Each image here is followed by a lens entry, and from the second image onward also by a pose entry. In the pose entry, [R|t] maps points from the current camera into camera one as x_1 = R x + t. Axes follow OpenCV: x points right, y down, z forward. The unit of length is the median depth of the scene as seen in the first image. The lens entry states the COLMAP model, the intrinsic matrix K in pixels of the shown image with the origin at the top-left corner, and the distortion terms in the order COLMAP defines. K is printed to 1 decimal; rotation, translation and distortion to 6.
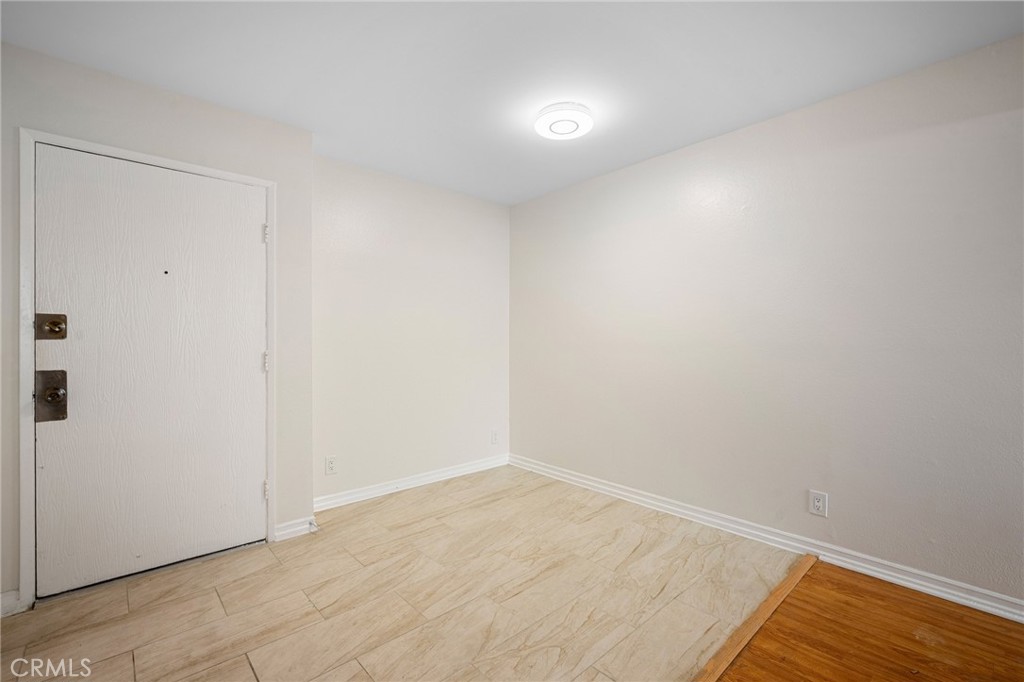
lens RADIAL K [[446.2, 0, 511.1], [0, 446.2, 336.6], [0, 0, 1]] dist [0.001792, 0.000281]
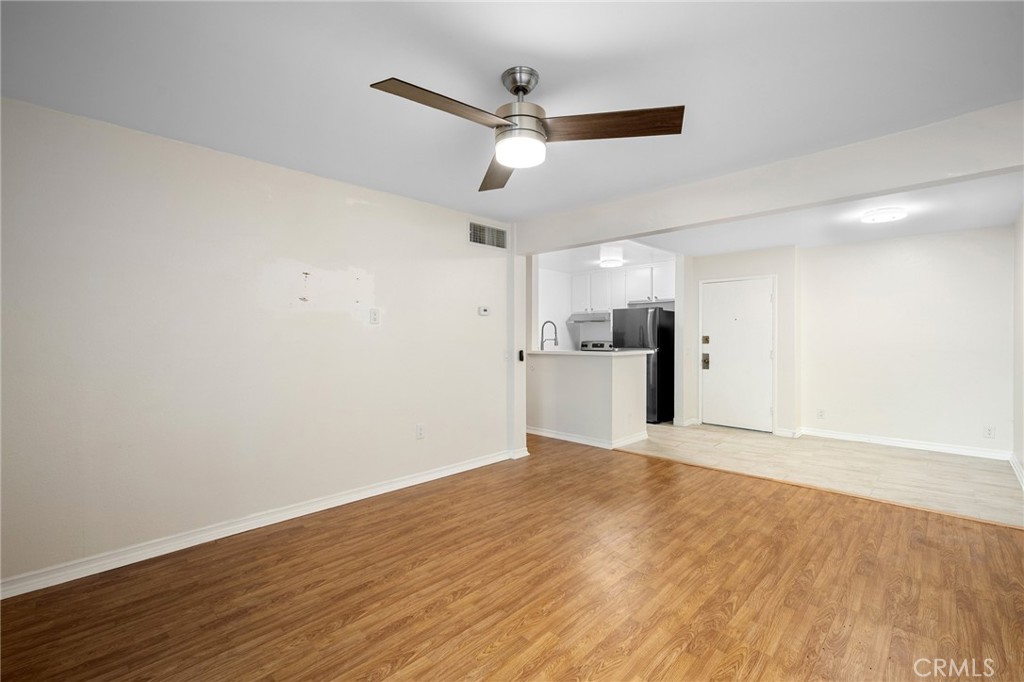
lens RADIAL K [[414.7, 0, 510.9], [0, 414.7, 339.6], [0, 0, 1]] dist [0.003402, 0.000078]
pose [[0.041579, 0.001276, -0.999134, 1.911929], [0.001740, 0.999998, 0.001349, -0.030491], [0.999134, -0.001795, 0.041576, -0.527122]]
